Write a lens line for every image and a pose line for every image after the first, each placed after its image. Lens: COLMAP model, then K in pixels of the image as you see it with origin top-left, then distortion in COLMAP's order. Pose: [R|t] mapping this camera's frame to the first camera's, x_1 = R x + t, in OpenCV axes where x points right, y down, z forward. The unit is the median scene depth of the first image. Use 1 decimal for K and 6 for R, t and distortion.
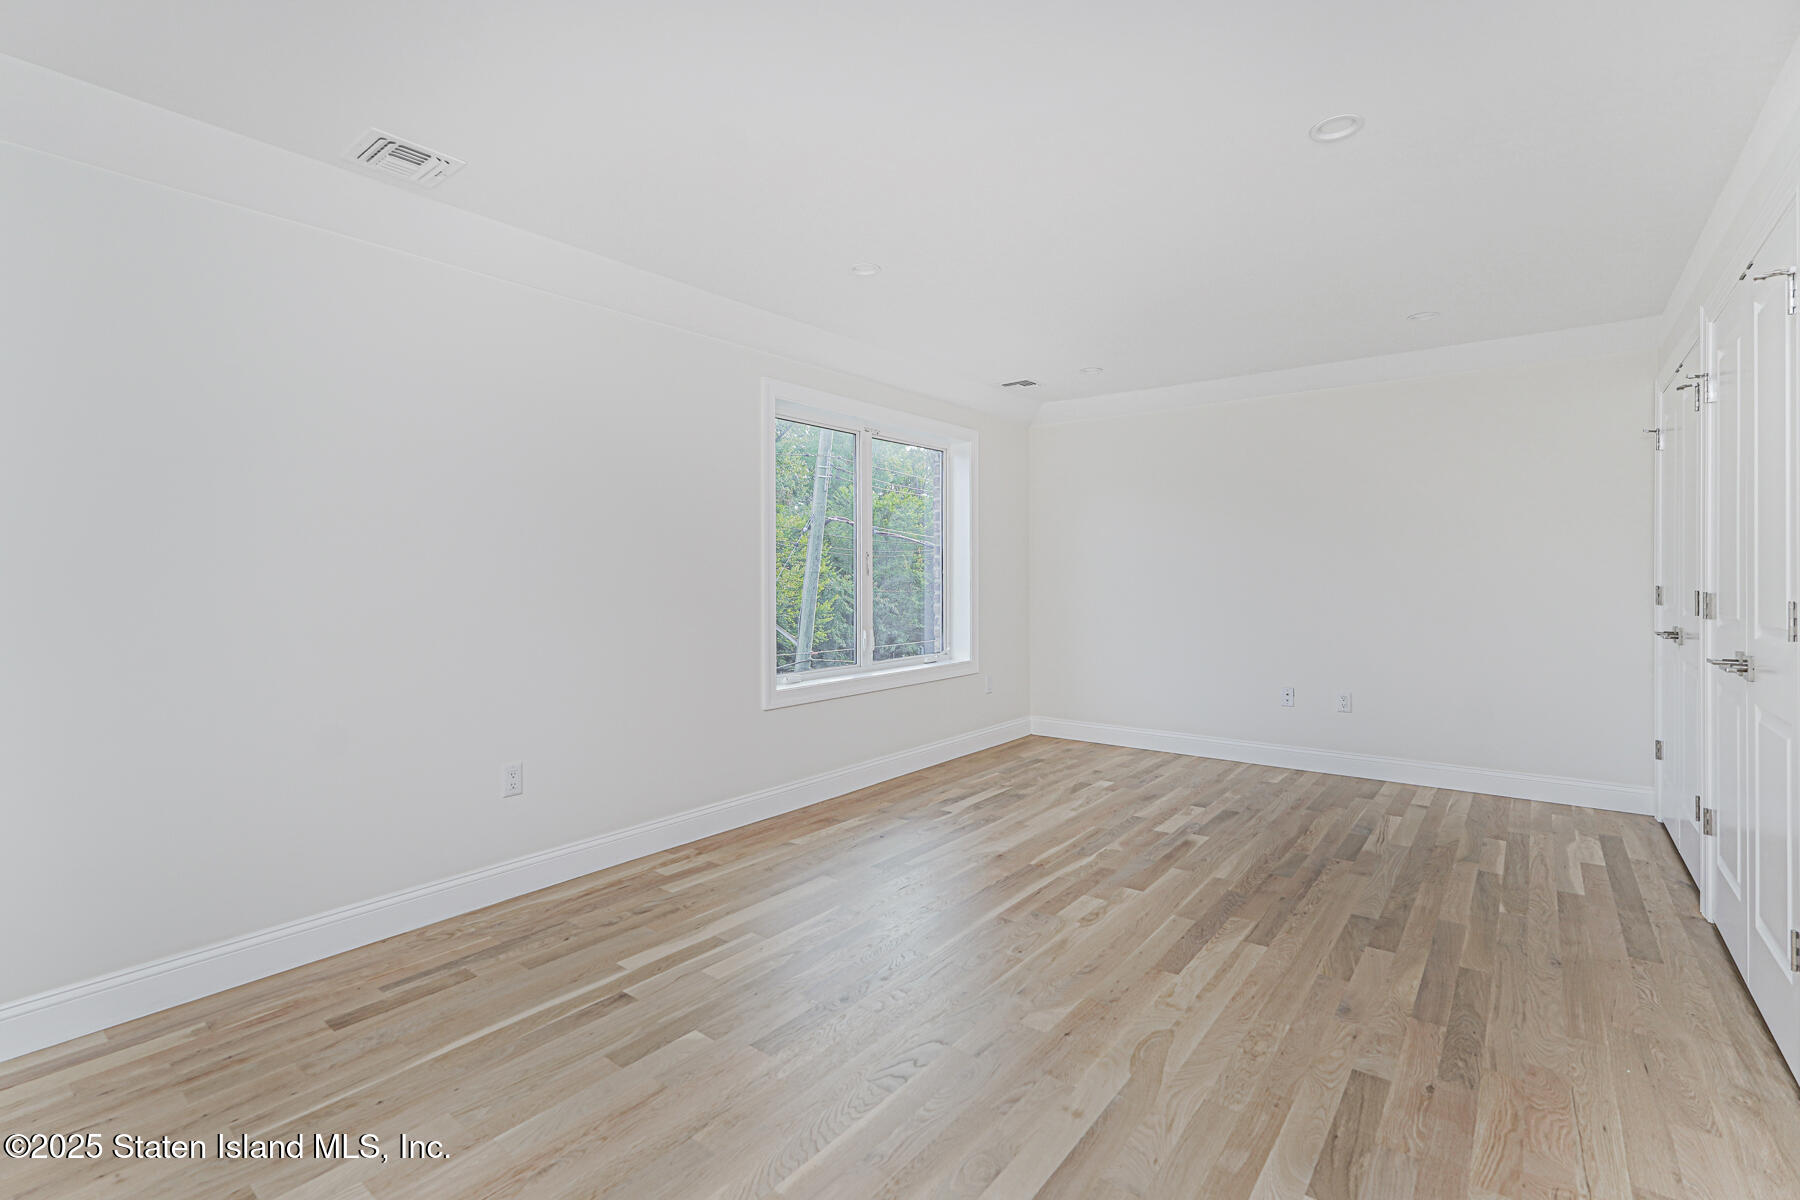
lens RADIAL K [[803.4, 0, 930.8], [0, 803.4, 569.4], [0, 0, 1]] dist [0.001554, 0.001545]
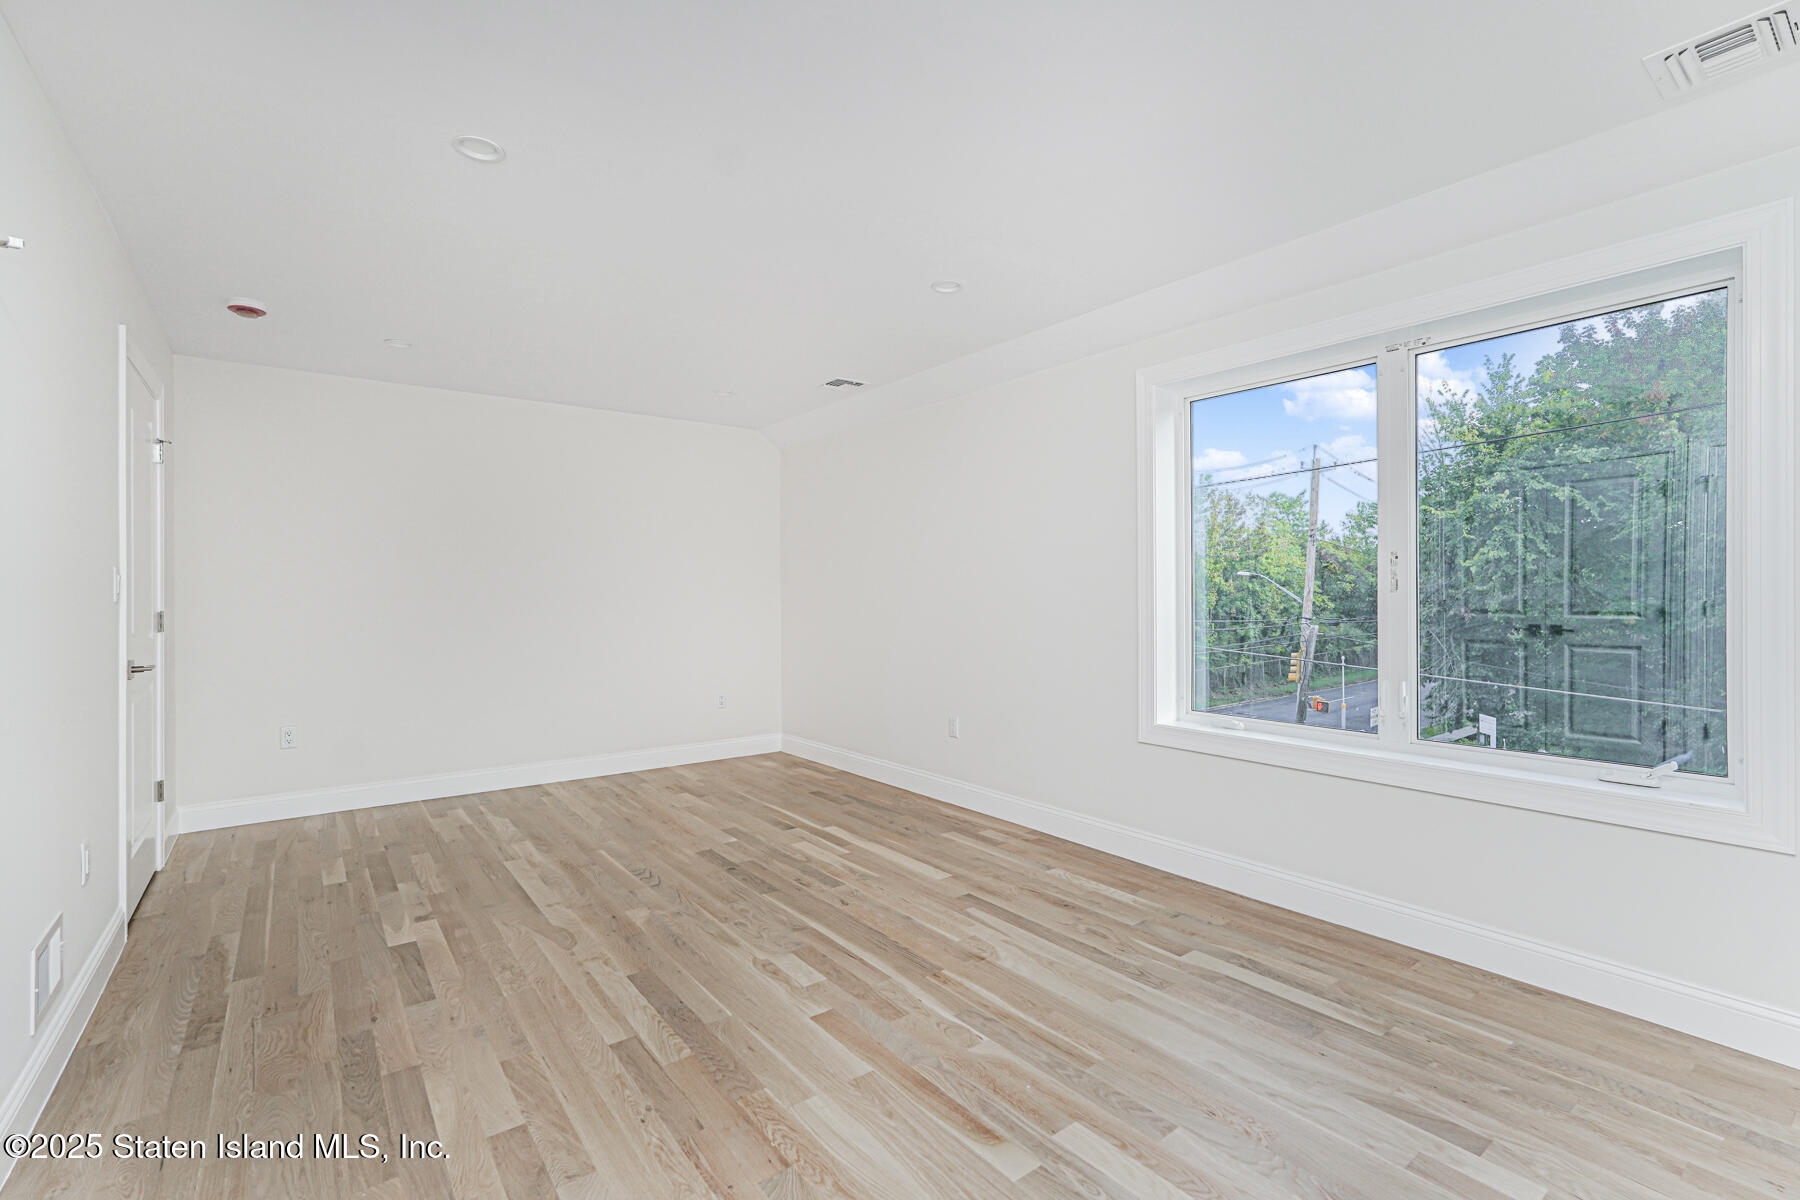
lens RADIAL K [[803.4, 0, 893.3], [0, 803.4, 598.6], [0, 0, 1]] dist [0.001554, 0.001545]
pose [[-0.281476, 0.006295, -0.959547, 0.954579], [0.016666, 0.999860, 0.001670, 0.009125], [0.959423, -0.015522, -0.281542, 1.284716]]
